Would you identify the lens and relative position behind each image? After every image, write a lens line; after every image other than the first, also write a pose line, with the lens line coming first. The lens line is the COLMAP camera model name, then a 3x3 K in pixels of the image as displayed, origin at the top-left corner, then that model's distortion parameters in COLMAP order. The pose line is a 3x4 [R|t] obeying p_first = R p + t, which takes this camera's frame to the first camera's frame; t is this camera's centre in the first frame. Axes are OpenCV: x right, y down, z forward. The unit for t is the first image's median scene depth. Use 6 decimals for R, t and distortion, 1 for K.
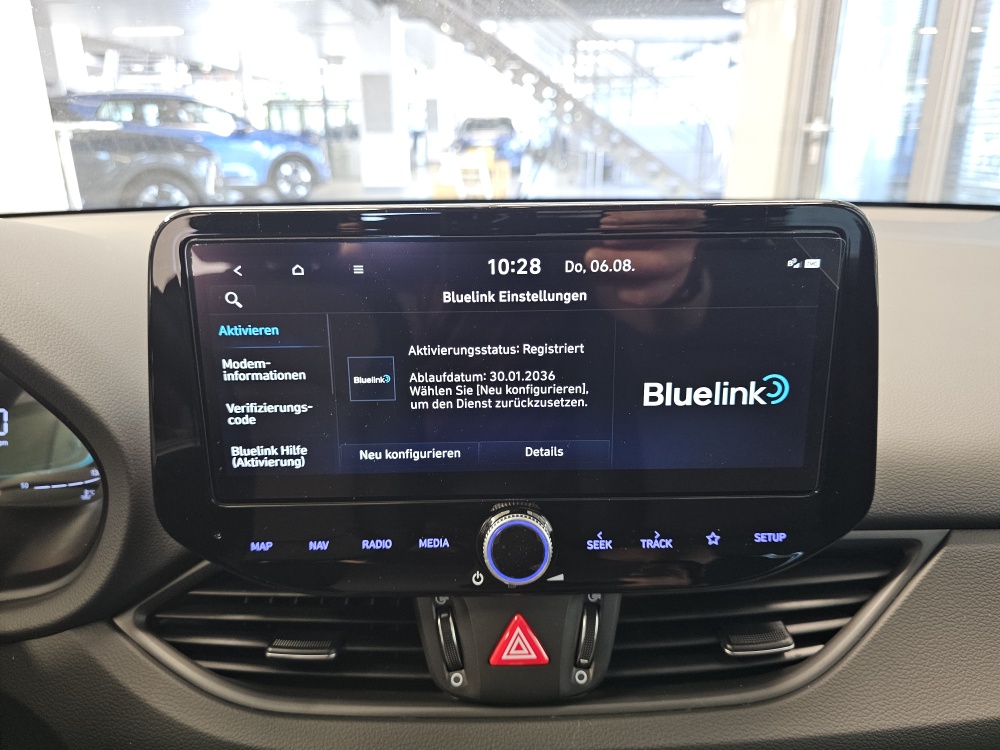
lens RADIAL K [[679.9, 0, 484.9], [0, 679.9, 384.6], [0, 0, 1]] dist [-0.005974, -0.007824]
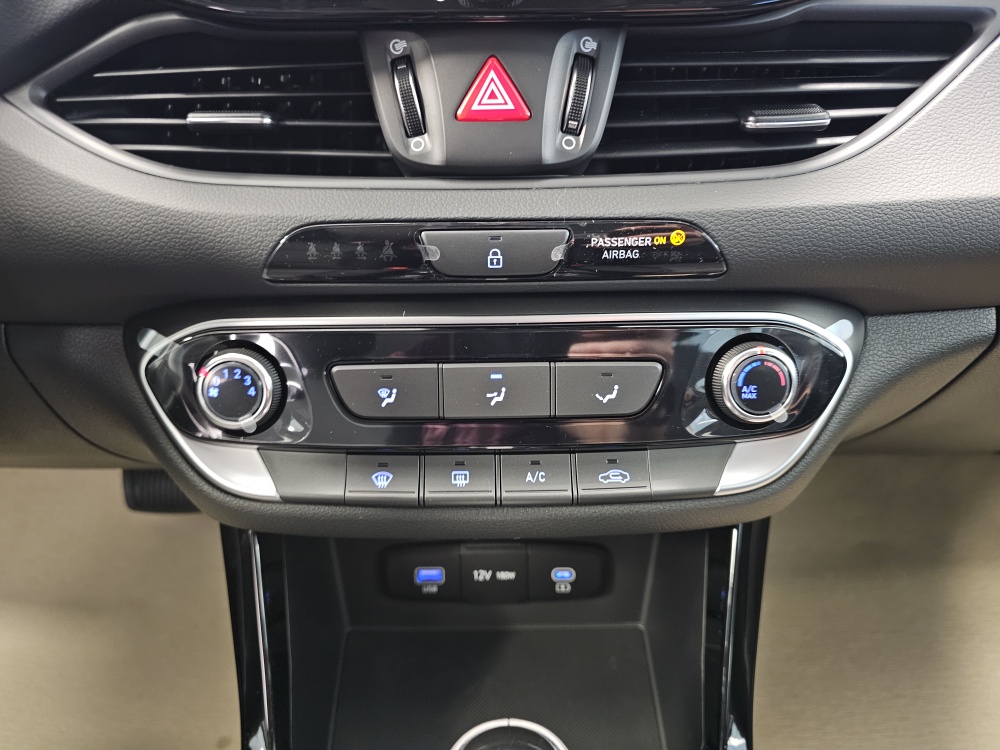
lens RADIAL K [[679.9, 0, 484.9], [0, 679.9, 384.6], [0, 0, 1]] dist [-0.005974, -0.007824]
pose [[0.999945, 0.004820, -0.009296, 0.048961], [-0.002993, 0.982283, 0.187382, 0.562503], [0.010034, -0.187344, 0.982243, 0.136037]]
